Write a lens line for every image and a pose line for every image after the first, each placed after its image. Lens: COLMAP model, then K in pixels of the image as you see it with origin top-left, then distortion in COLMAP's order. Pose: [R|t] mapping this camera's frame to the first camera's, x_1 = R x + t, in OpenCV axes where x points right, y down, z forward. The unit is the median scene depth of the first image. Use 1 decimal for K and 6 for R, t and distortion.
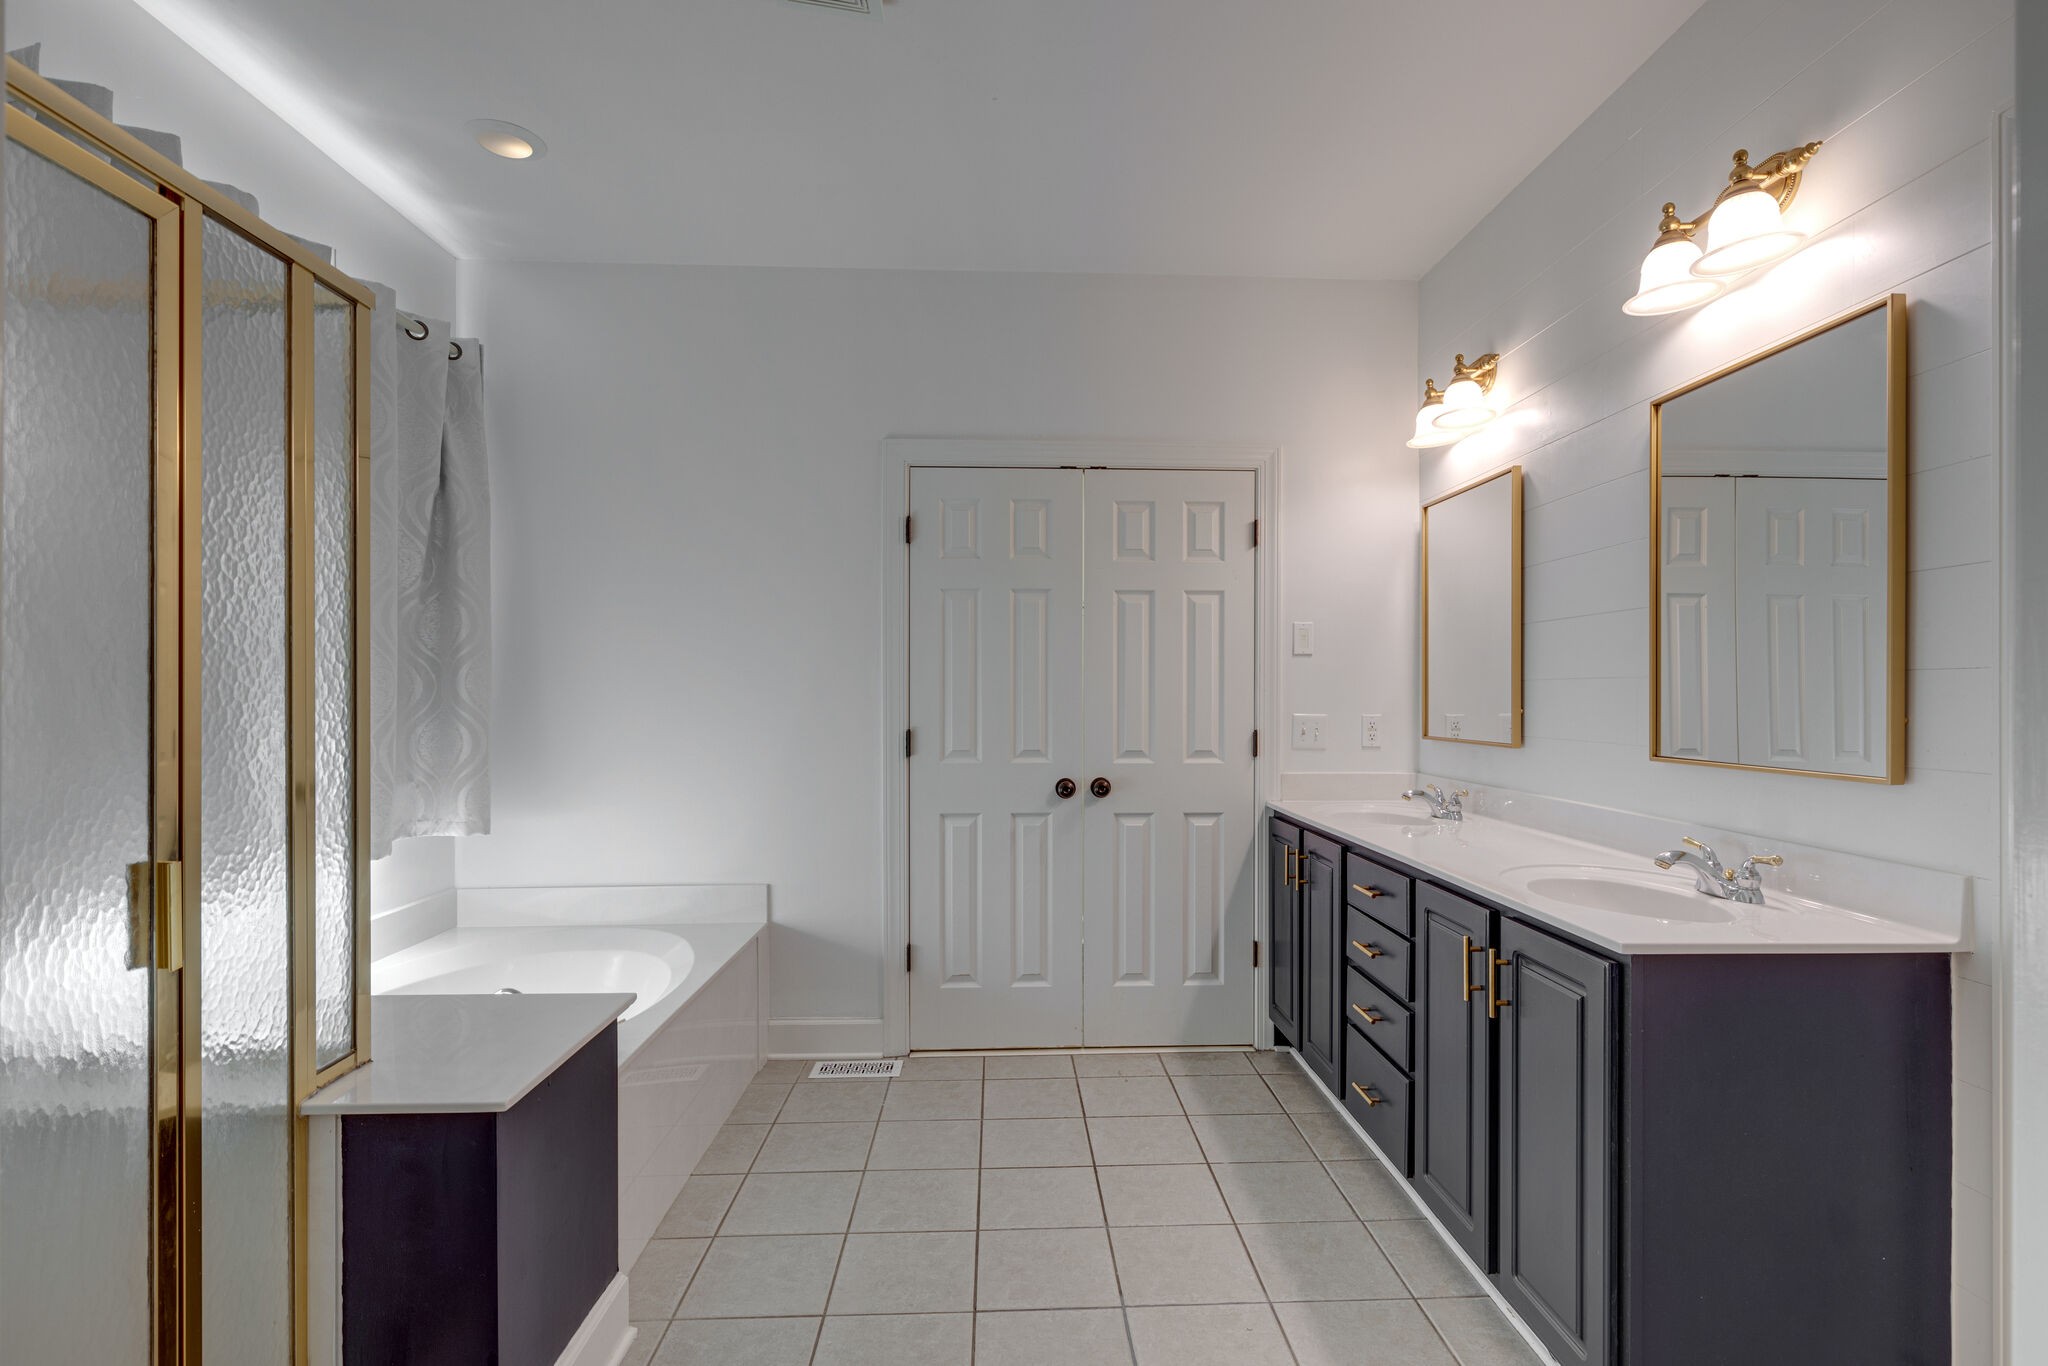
lens RADIAL K [[914.7, 0, 1039.1], [0, 914.7, 691.8], [0, 0, 1]] dist [0.004933, -0.000562]
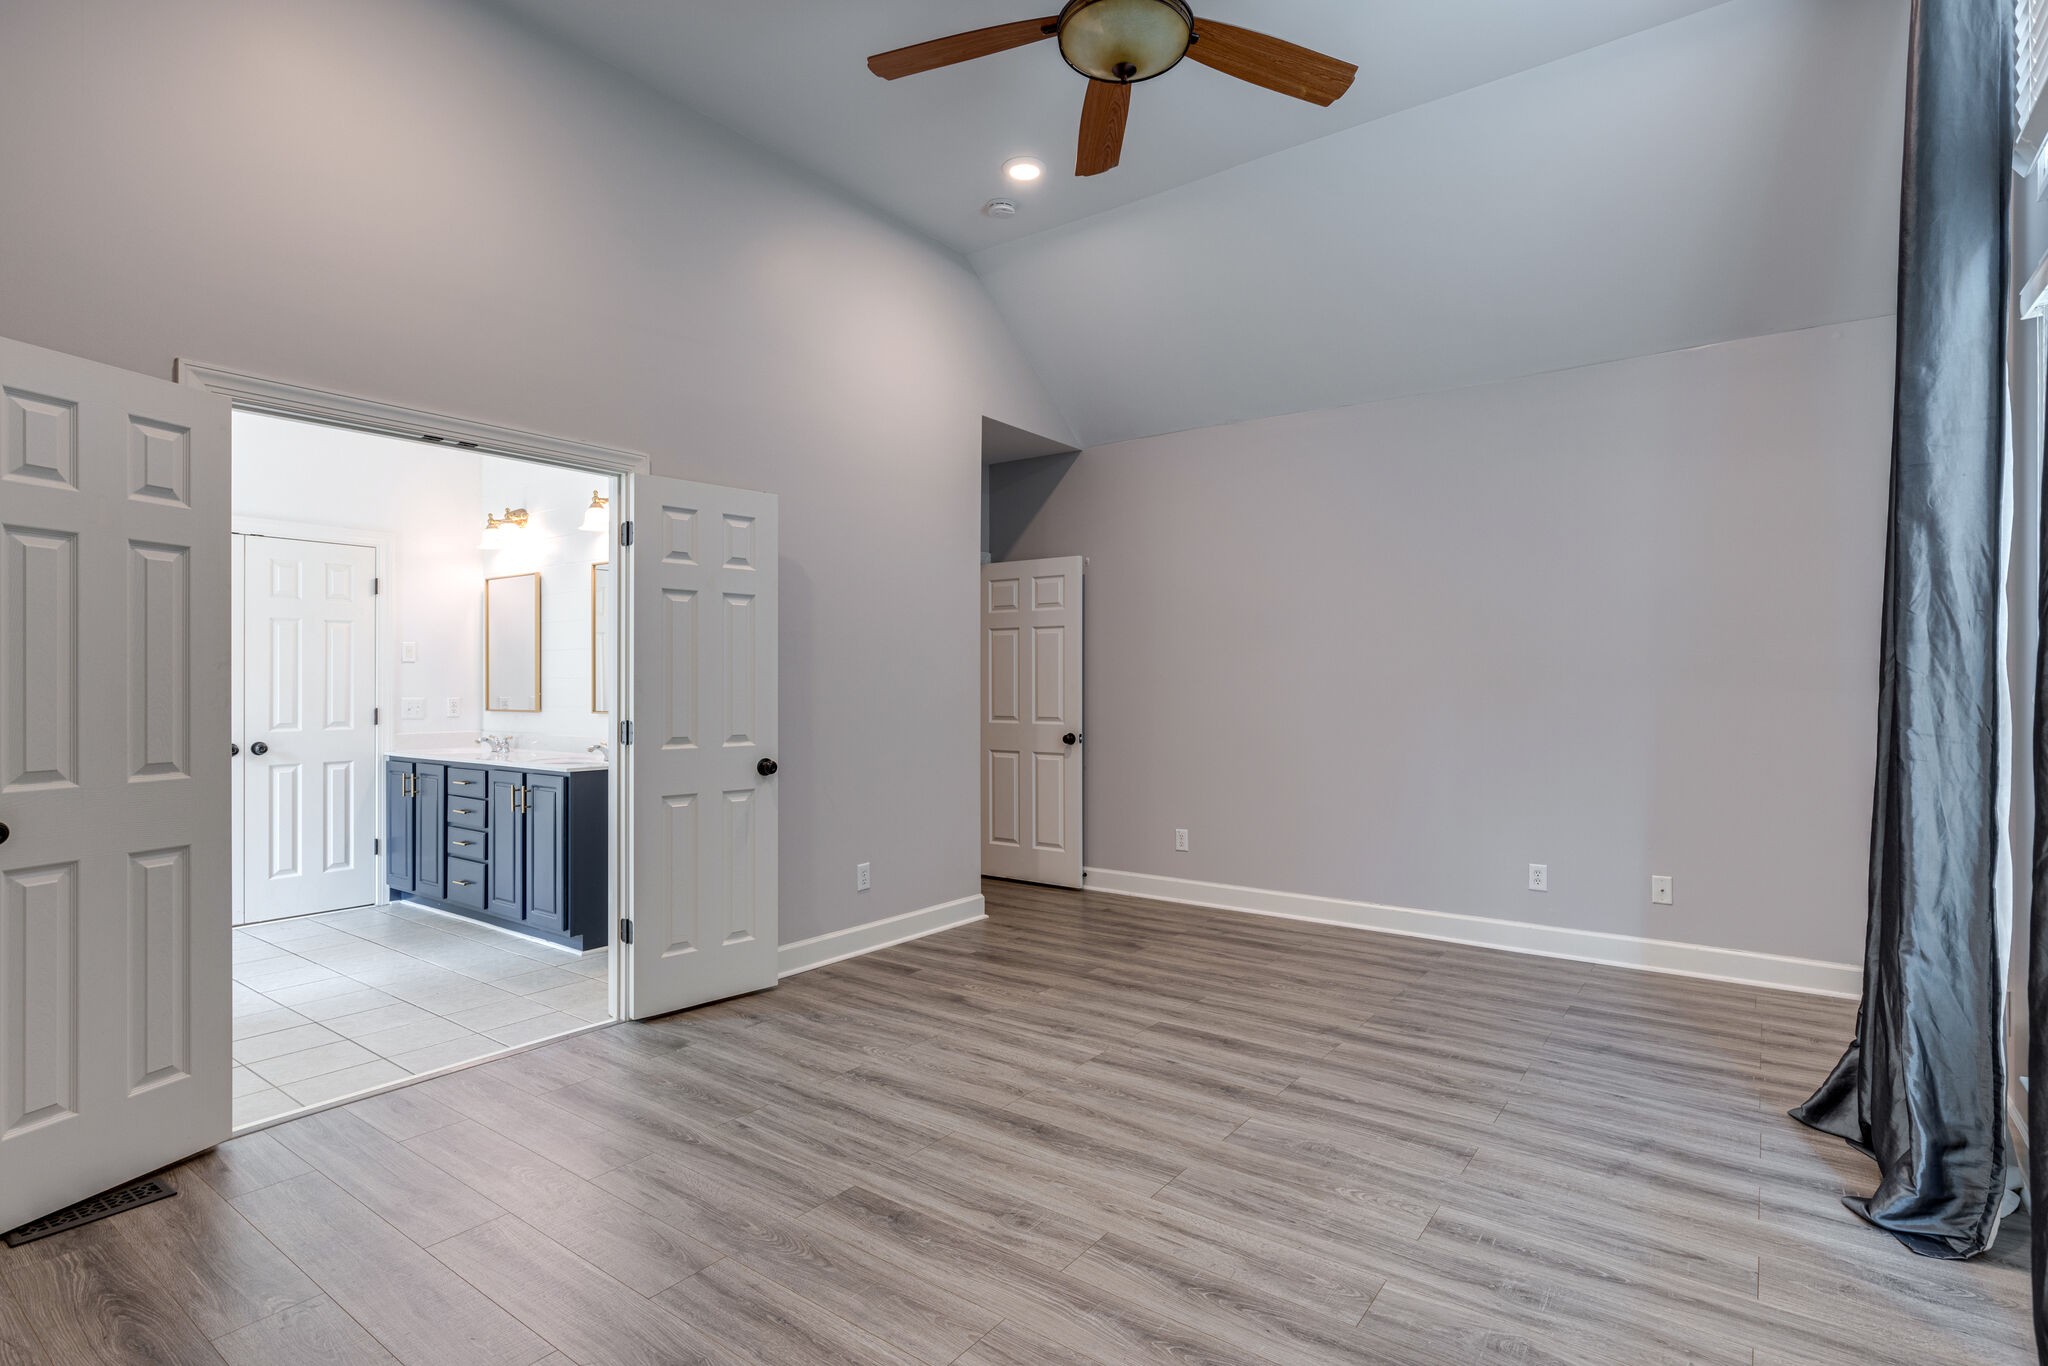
lens RADIAL K [[914.7, 0, 1039.1], [0, 914.7, 691.8], [0, 0, 1]] dist [0.004933, -0.000562]
pose [[0.574945, -0.005938, 0.818170, -0.466119], [0.002423, 0.999982, 0.005555, 0.006111], [-0.818188, -0.001211, 0.574949, -1.000593]]
